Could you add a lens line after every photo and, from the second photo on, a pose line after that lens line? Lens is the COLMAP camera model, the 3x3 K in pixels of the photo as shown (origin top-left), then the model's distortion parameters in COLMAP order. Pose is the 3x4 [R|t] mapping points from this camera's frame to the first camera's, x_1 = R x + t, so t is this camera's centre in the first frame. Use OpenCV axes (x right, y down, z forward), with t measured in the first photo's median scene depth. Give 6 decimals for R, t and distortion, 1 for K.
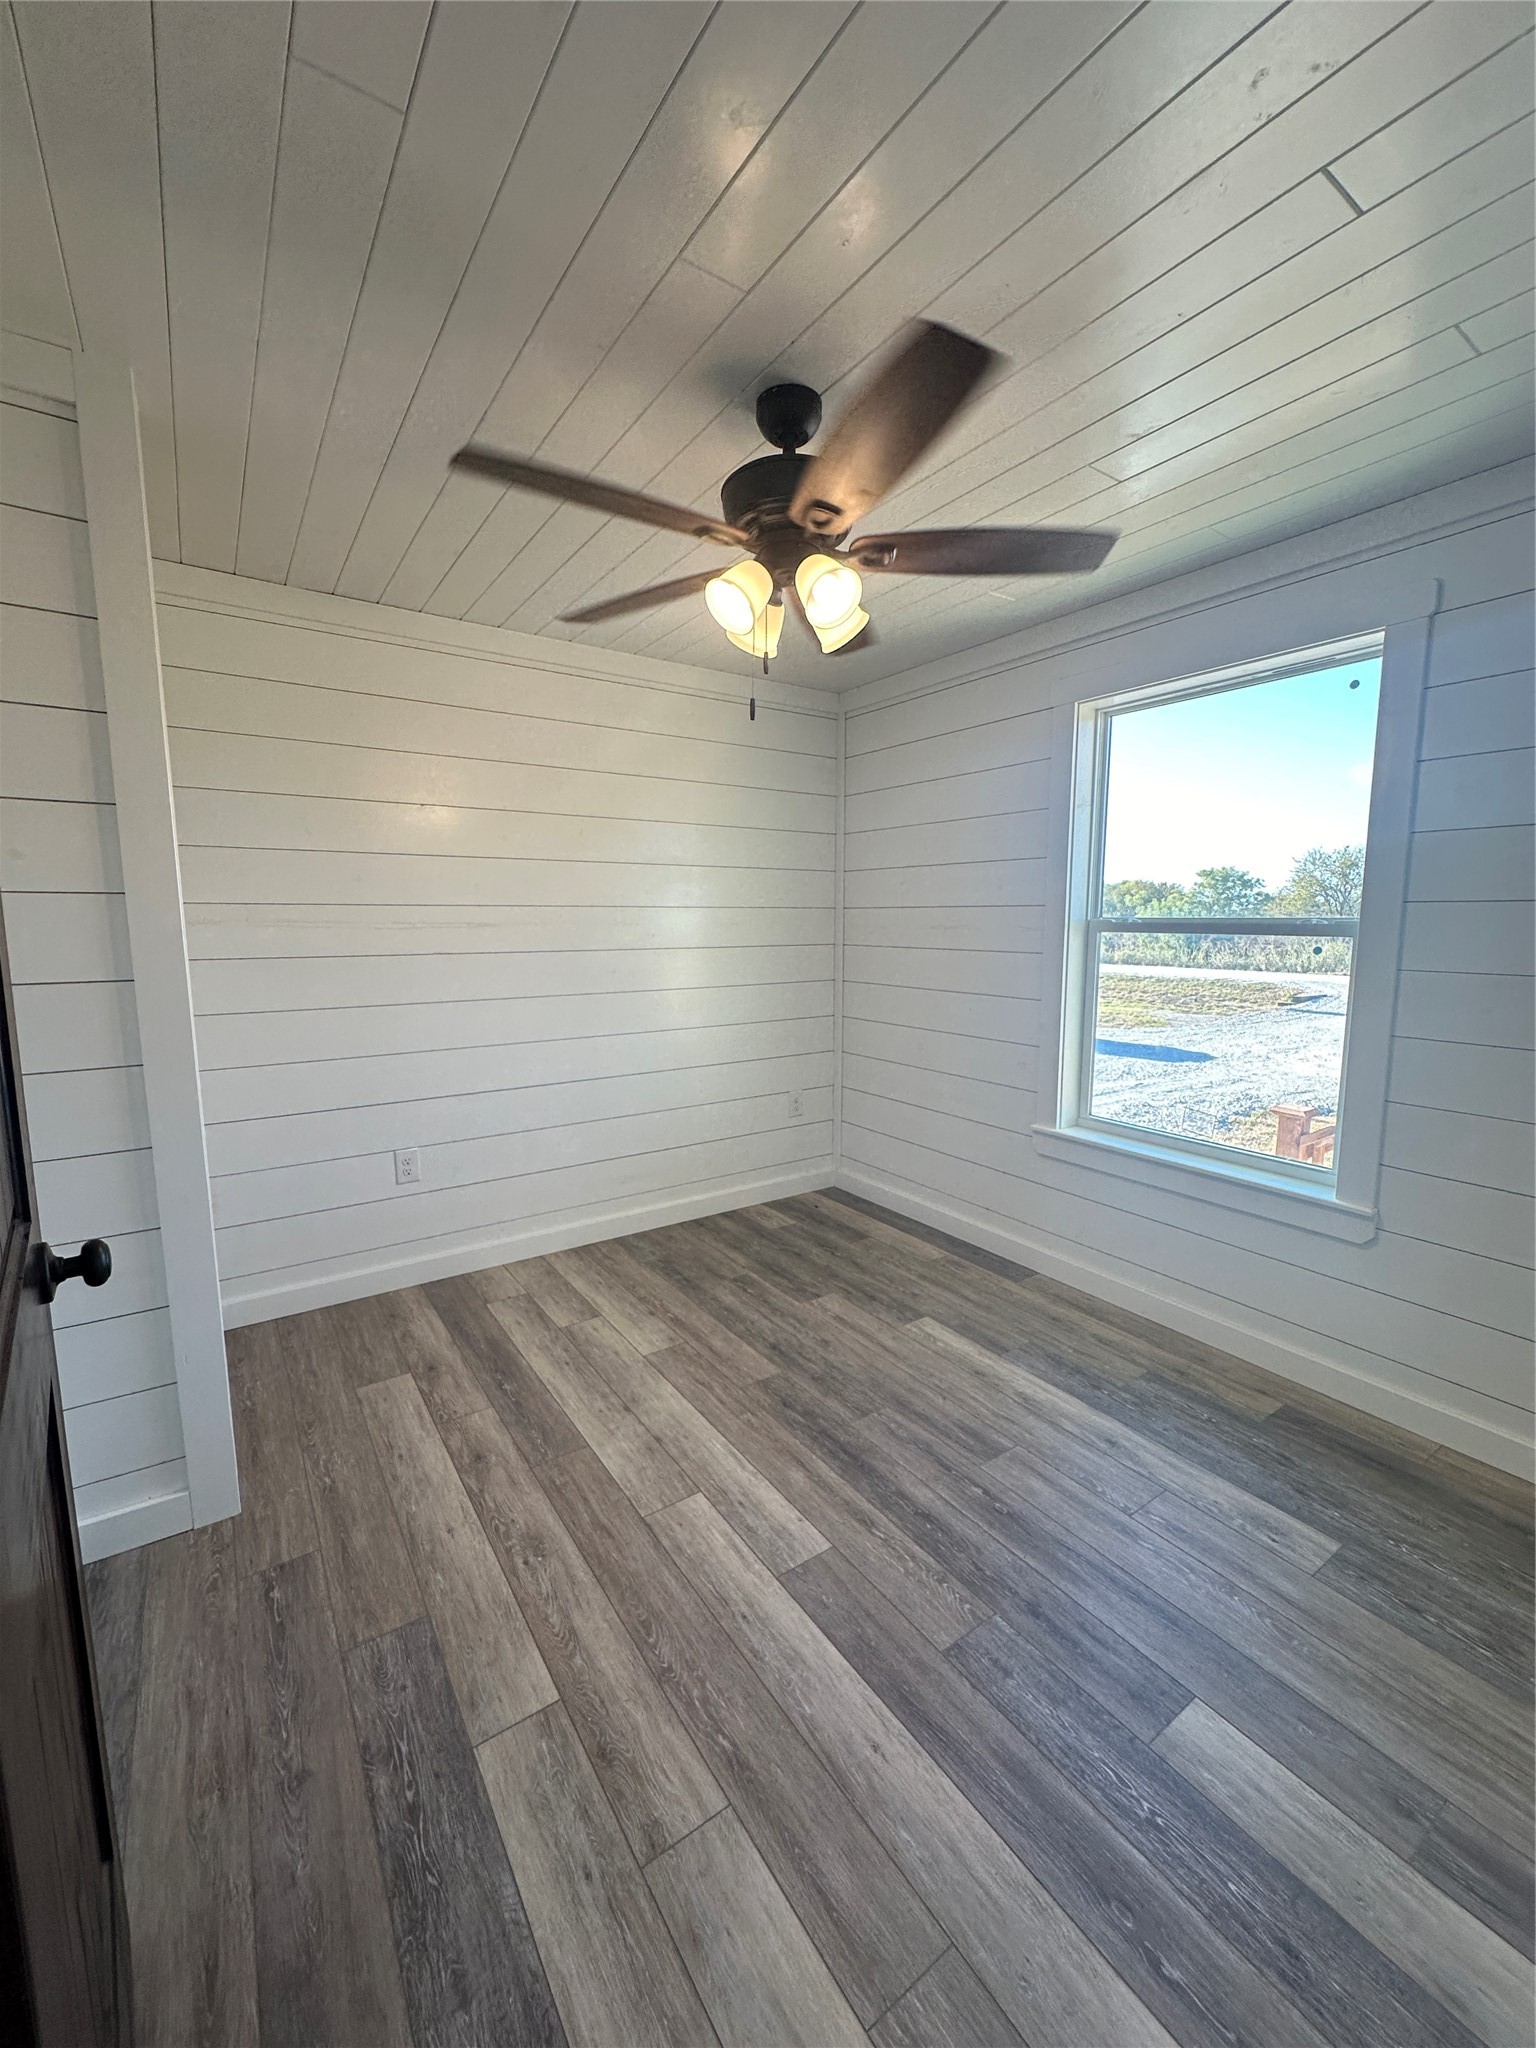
lens RADIAL K [[815.7, 0, 771.5], [0, 815.7, 1023.8], [0, 0, 1]] dist [-0.000541, 0.000517]
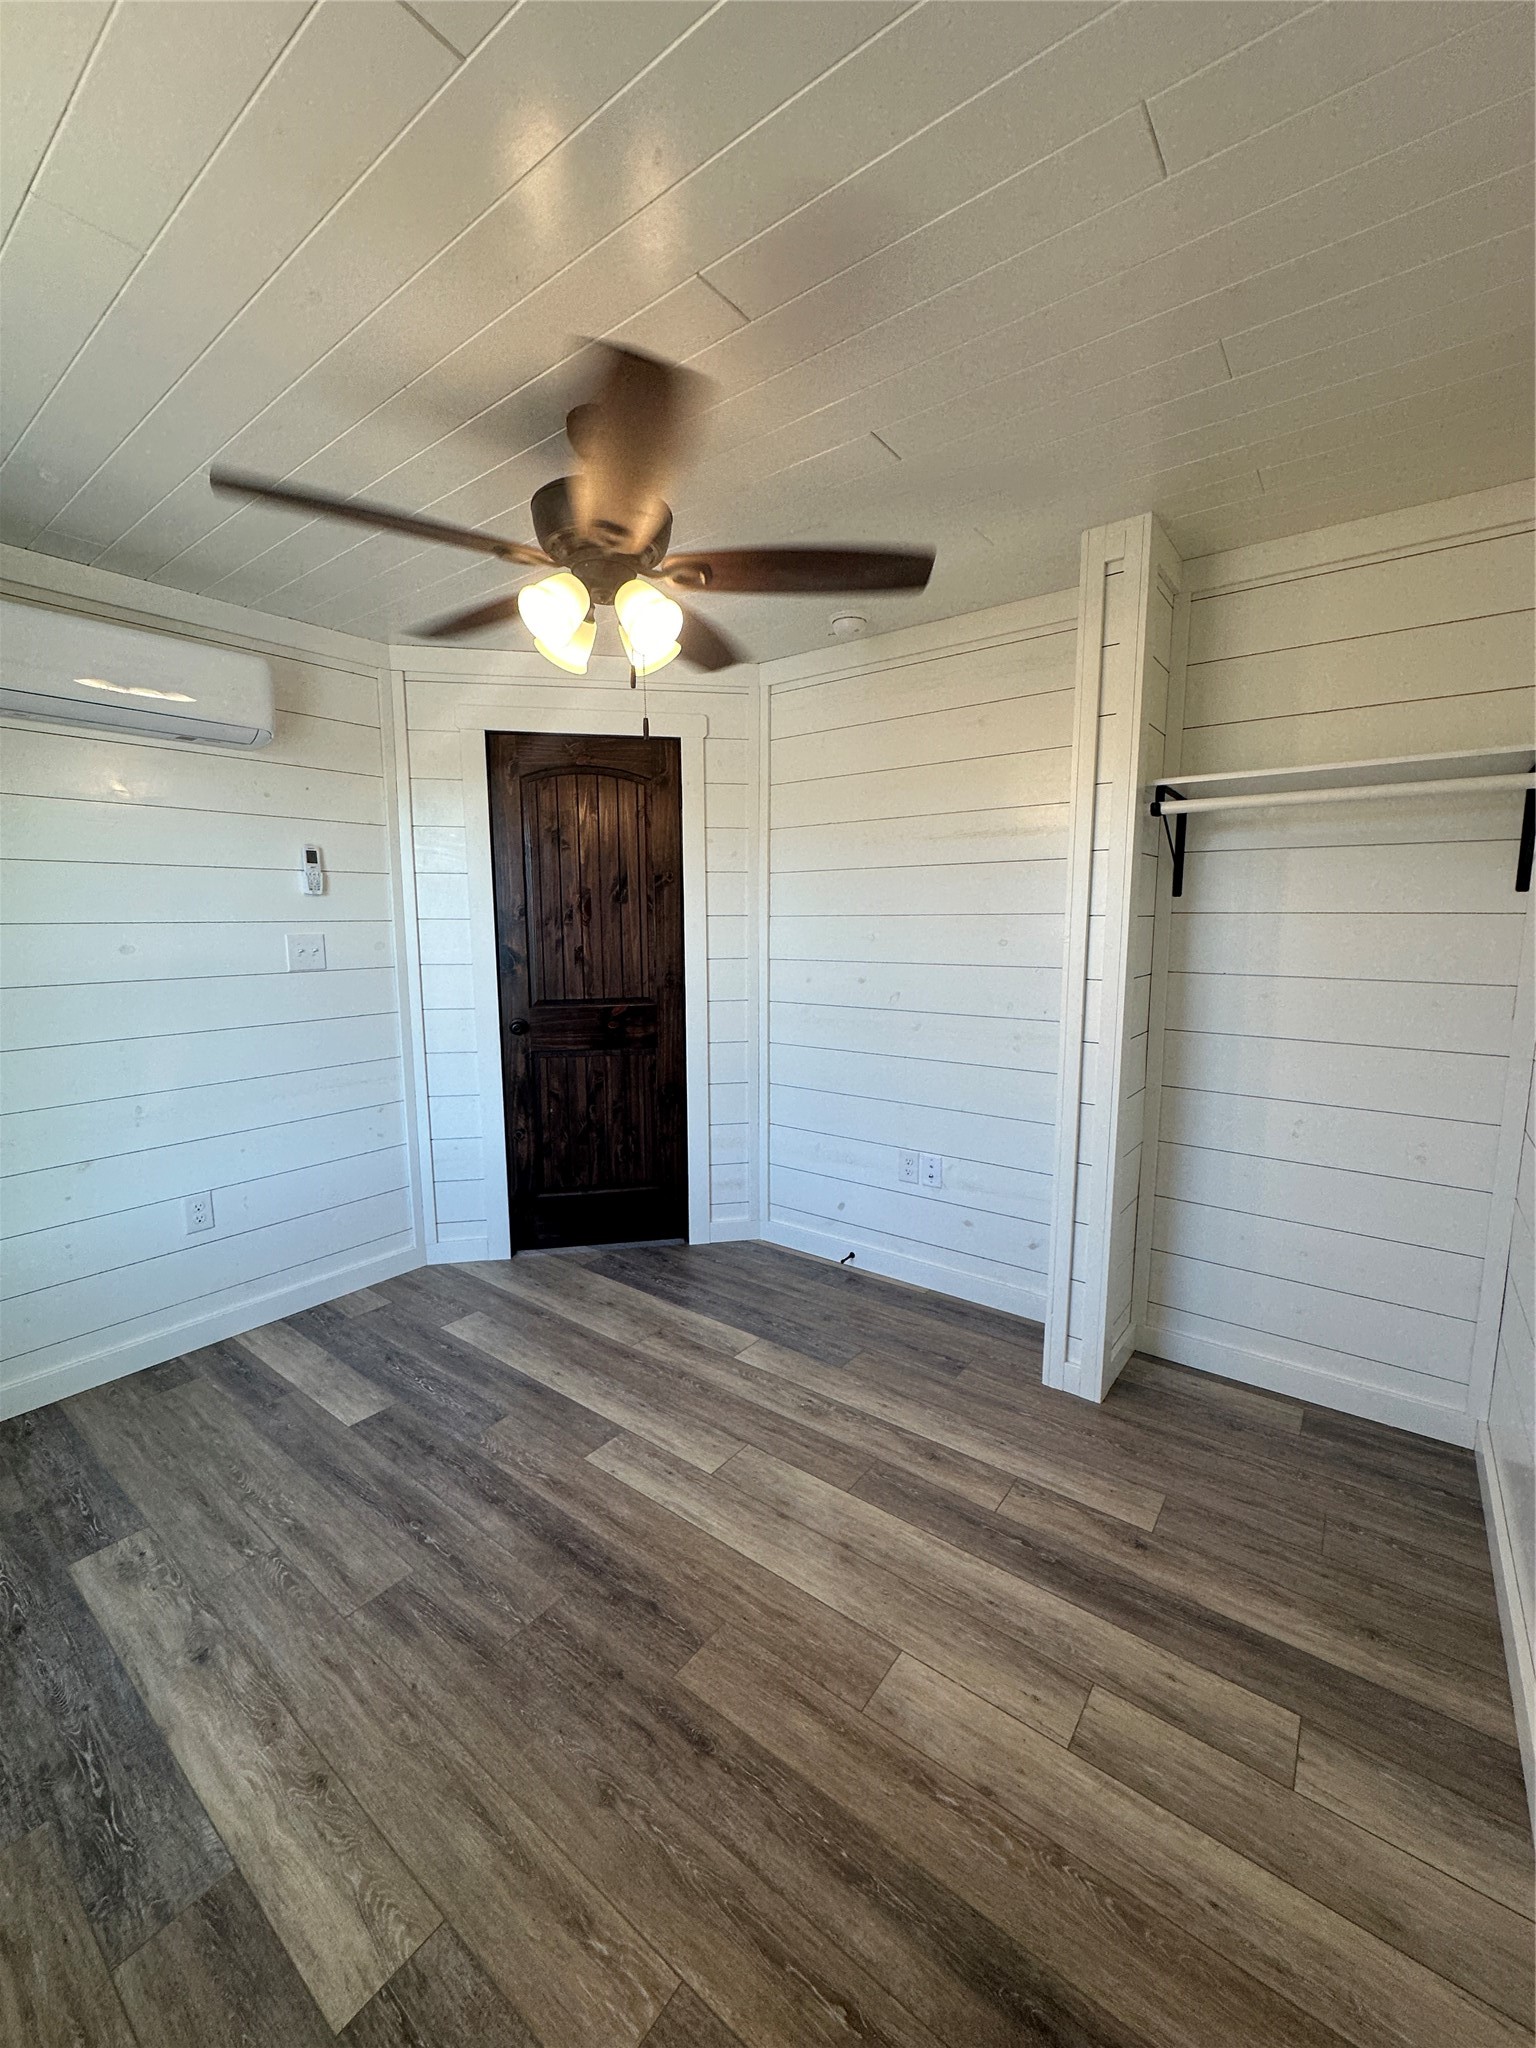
lens RADIAL K [[815.7, 0, 769.1], [0, 815.7, 1027.1], [0, 0, 1]] dist [-0.000541, 0.000517]
pose [[-0.951828, 0.048036, -0.302845, 0.131493], [-0.033663, 0.965314, 0.258913, -0.263657], [0.304778, 0.256635, -0.917196, 1.796918]]
